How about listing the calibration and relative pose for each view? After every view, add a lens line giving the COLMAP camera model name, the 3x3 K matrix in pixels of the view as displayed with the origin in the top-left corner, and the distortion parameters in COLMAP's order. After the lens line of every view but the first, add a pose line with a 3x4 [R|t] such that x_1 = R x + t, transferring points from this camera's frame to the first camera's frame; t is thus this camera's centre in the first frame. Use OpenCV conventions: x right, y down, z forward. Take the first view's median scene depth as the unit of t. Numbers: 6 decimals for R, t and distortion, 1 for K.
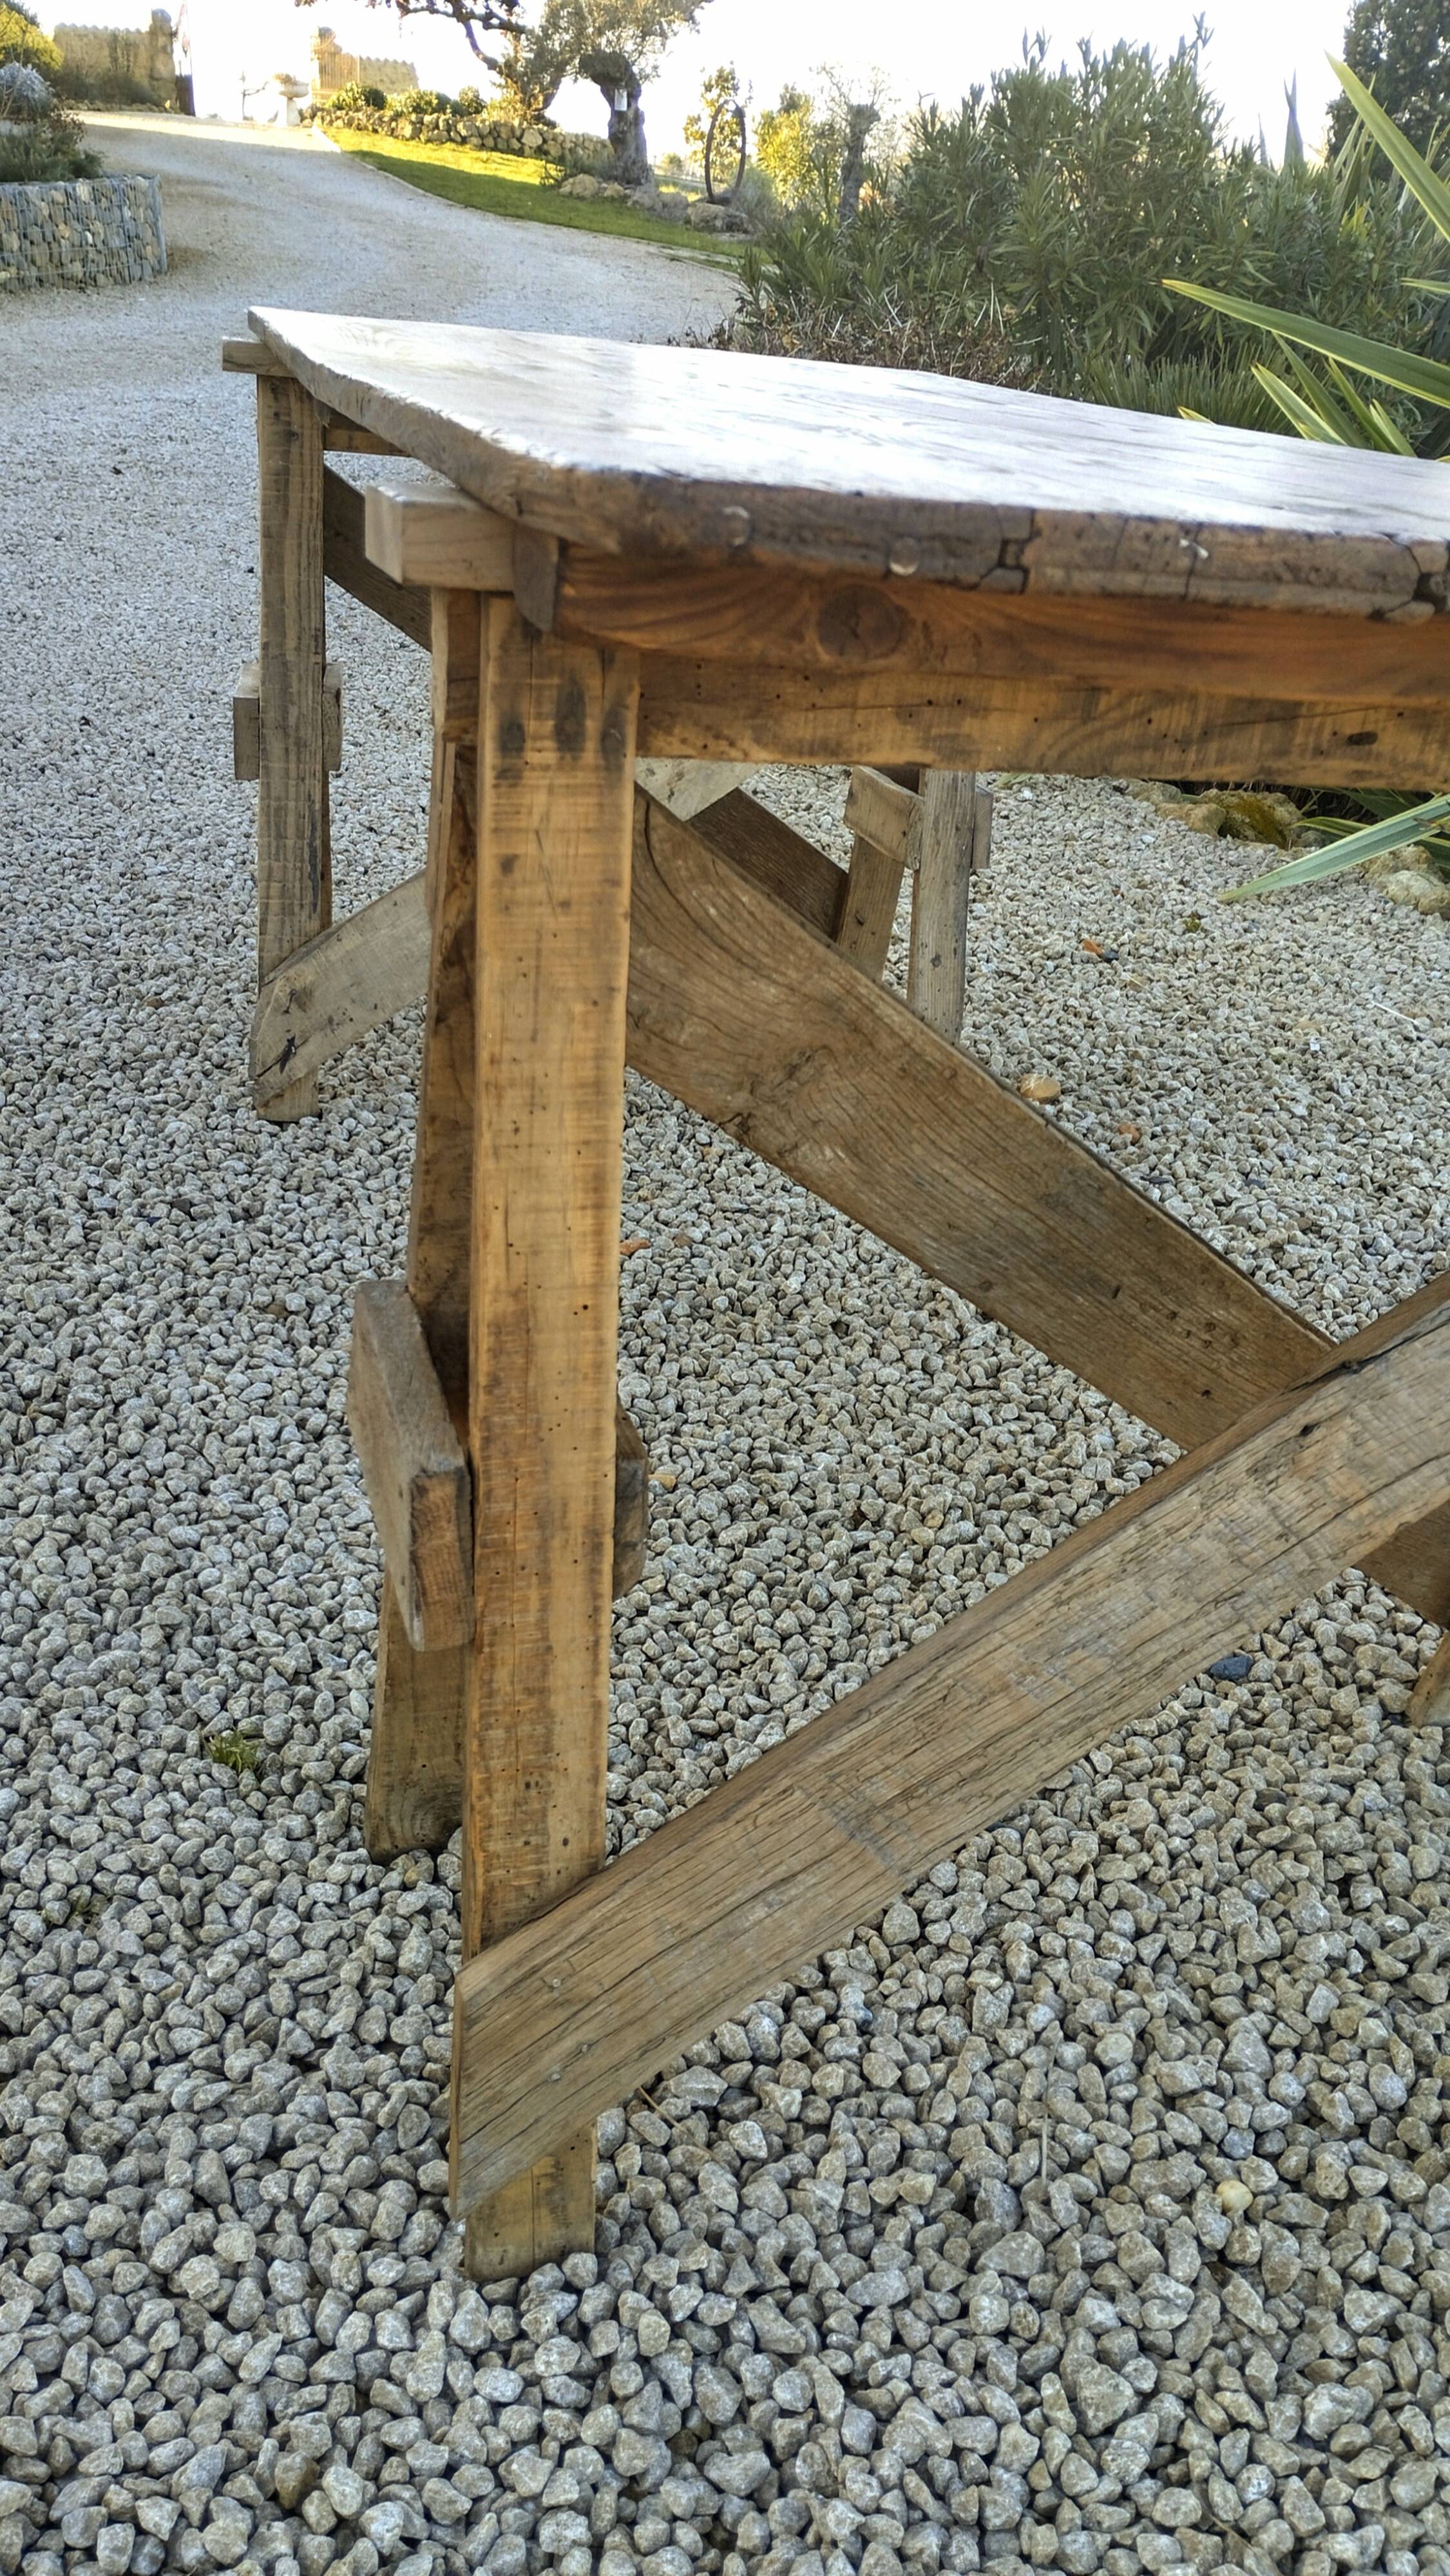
lens RADIAL K [[2134.2, 0, 705.4], [0, 2134.2, 1291.6], [0, 0, 1]] dist [0.066981, -0.082505]
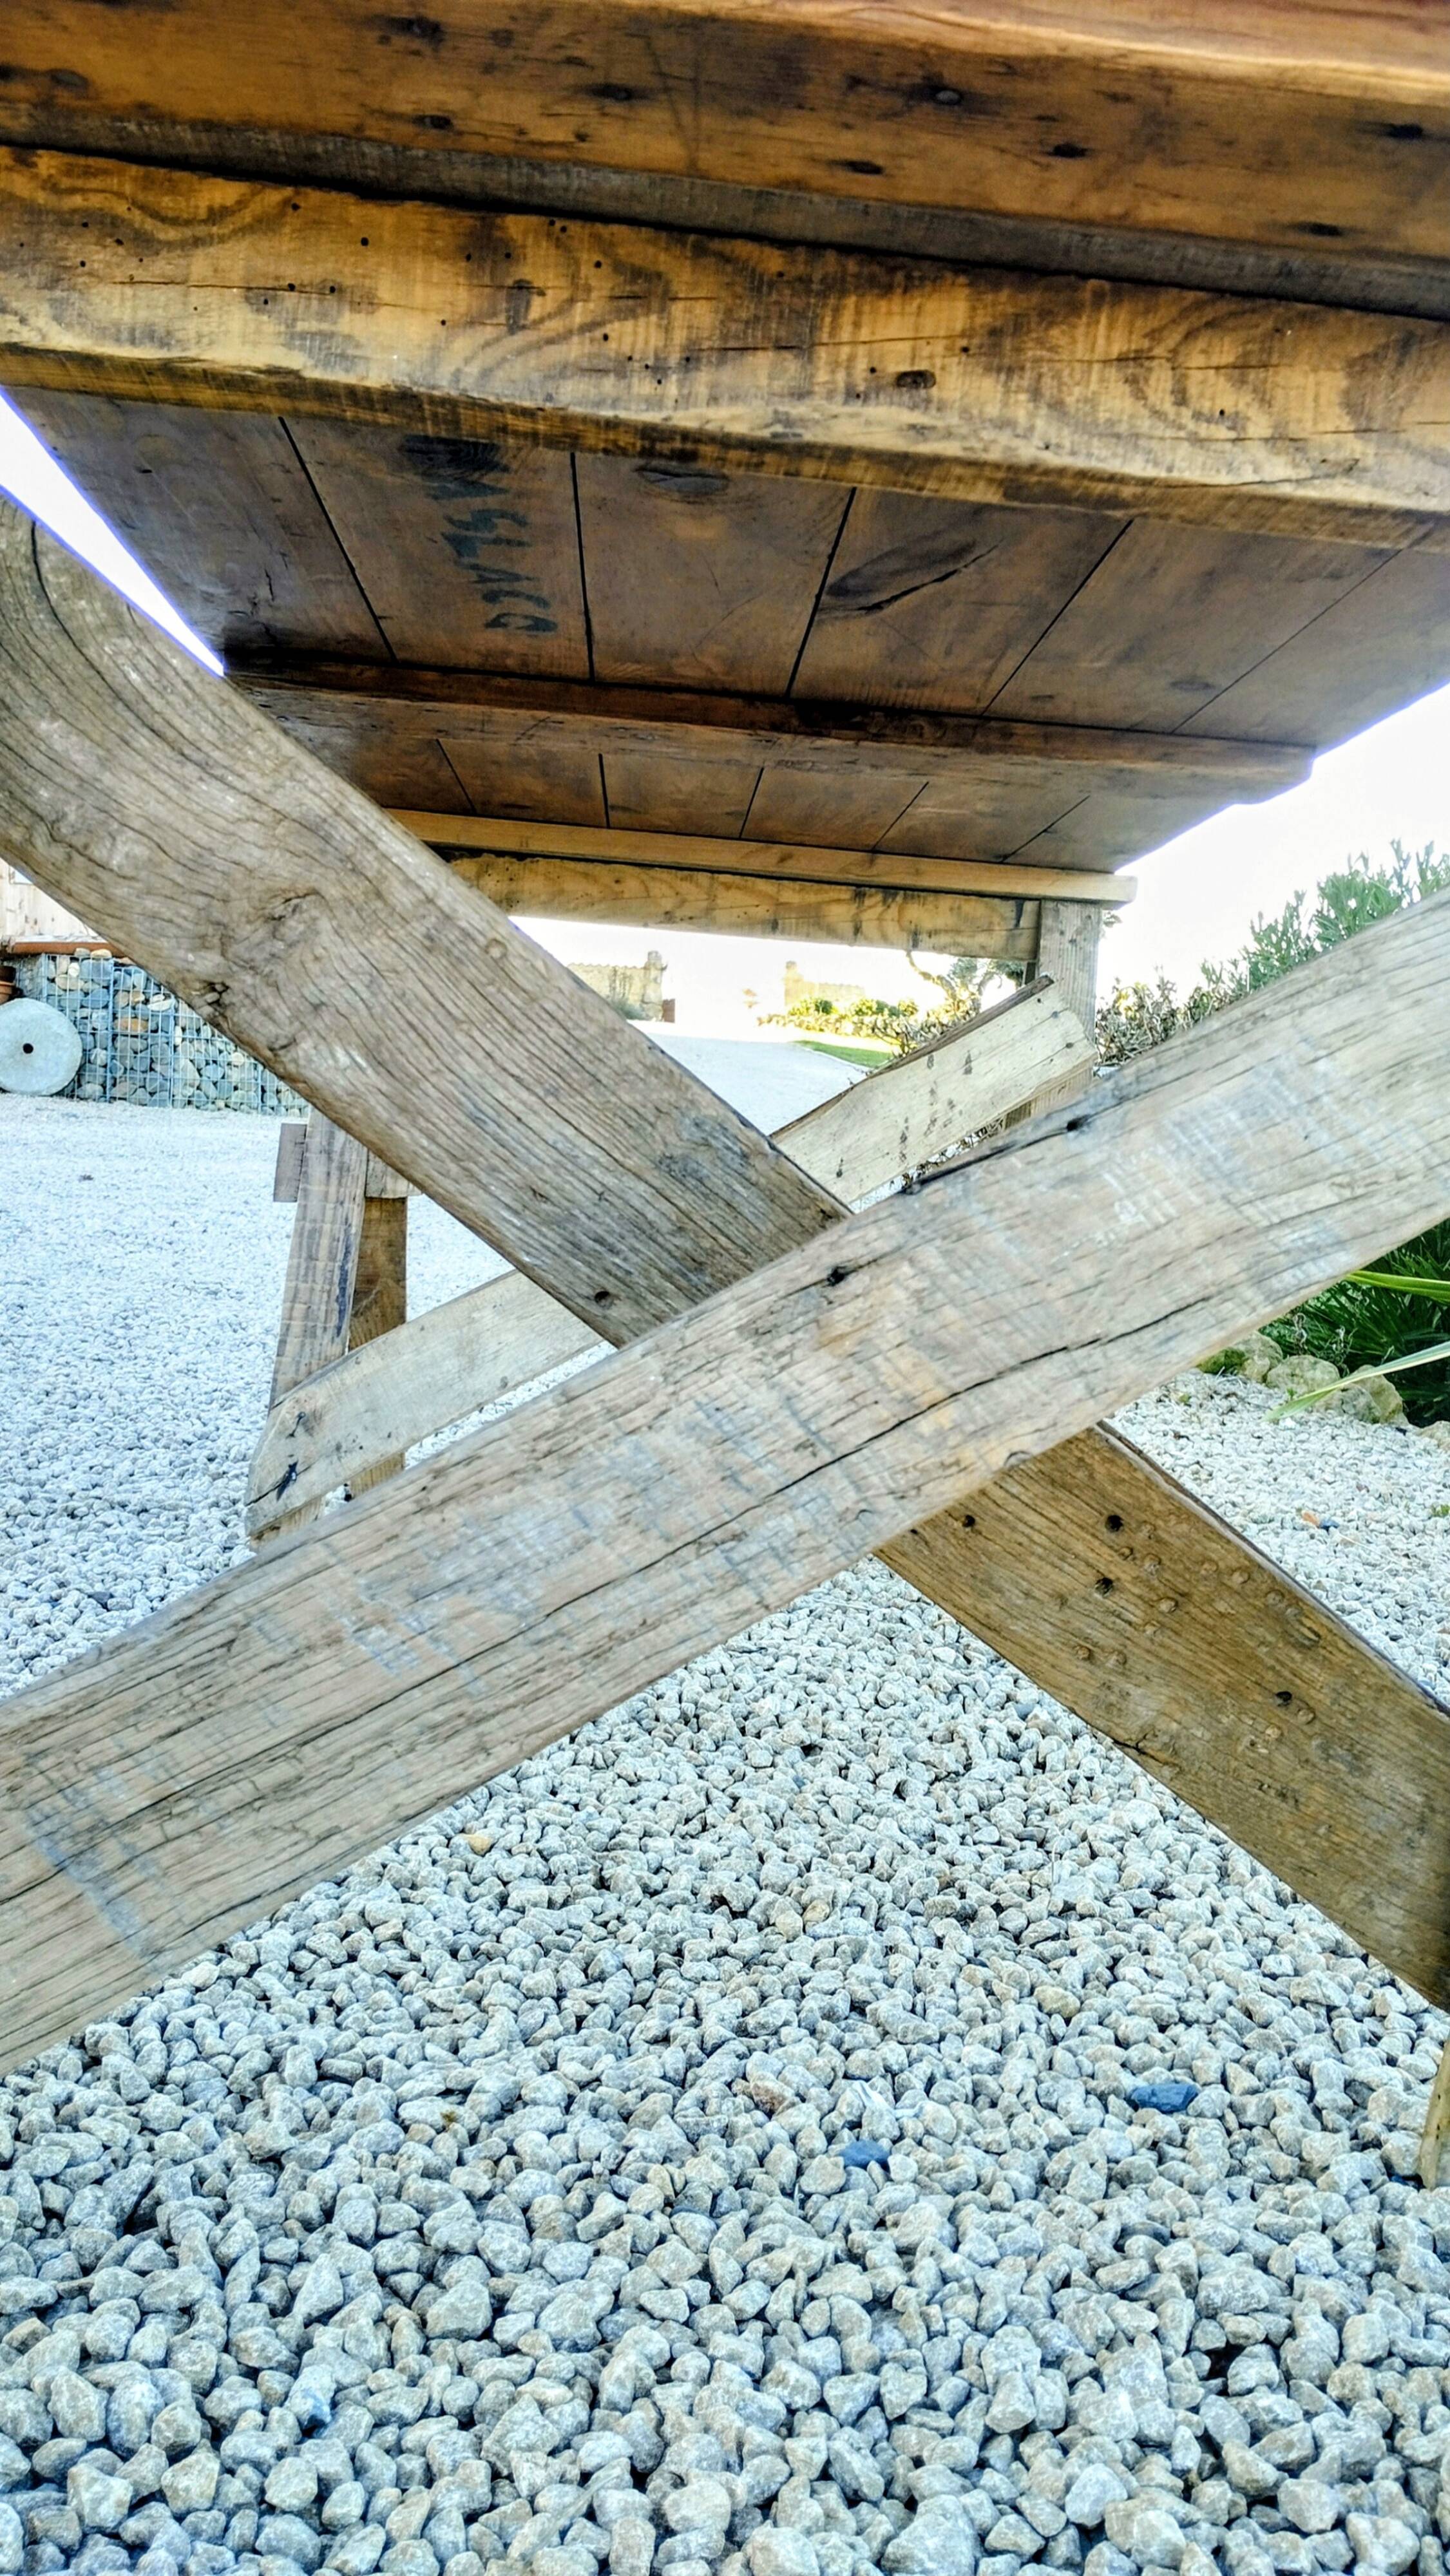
lens RADIAL K [[2134.2, 0, 705.4], [0, 2134.2, 1291.6], [0, 0, 1]] dist [0.066981, -0.082505]
pose [[0.980387, 0.001919, -0.197075, 0.307400], [-0.075112, 0.928121, -0.364624, 0.257828], [0.182209, 0.372275, 0.910061, 0.335052]]
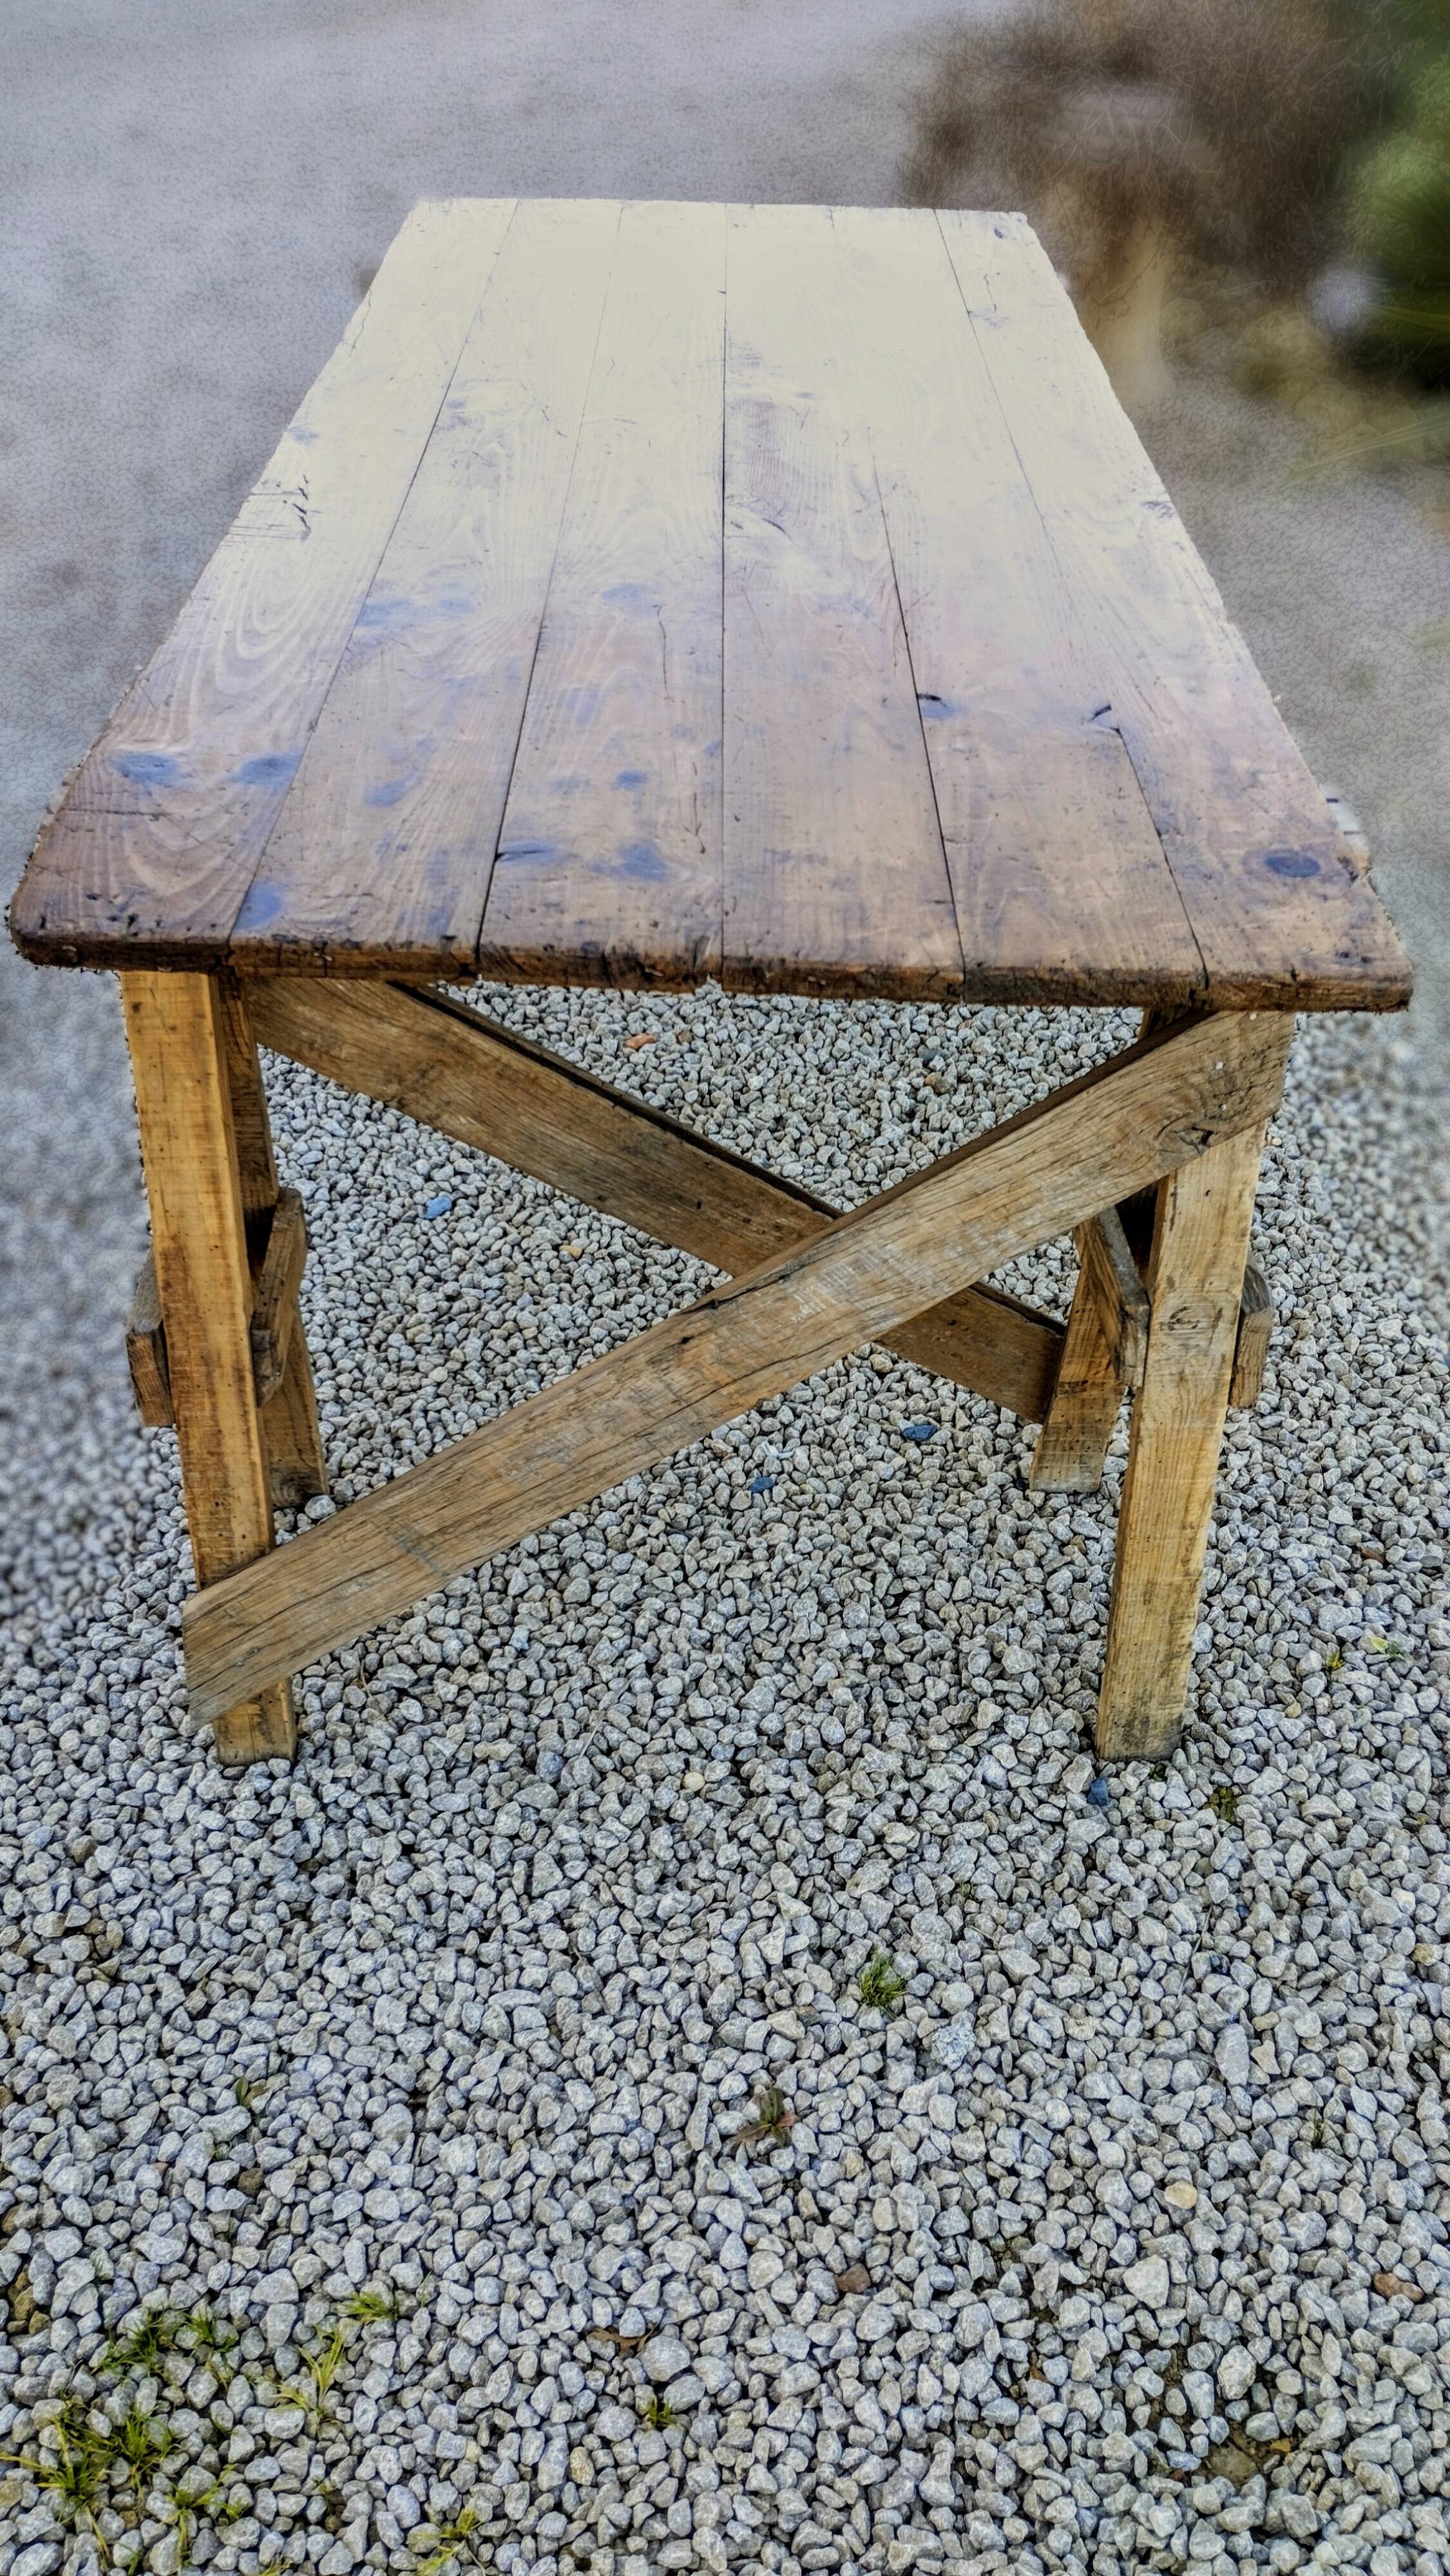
lens RADIAL K [[2134.2, 0, 705.4], [0, 2134.2, 1291.6], [0, 0, 1]] dist [0.066981, -0.082505]
pose [[0.969128, 0.089259, -0.229834, 0.543543], [-0.040828, 0.977399, 0.207424, -0.248373], [0.243154, -0.191637, 0.950869, -0.410281]]
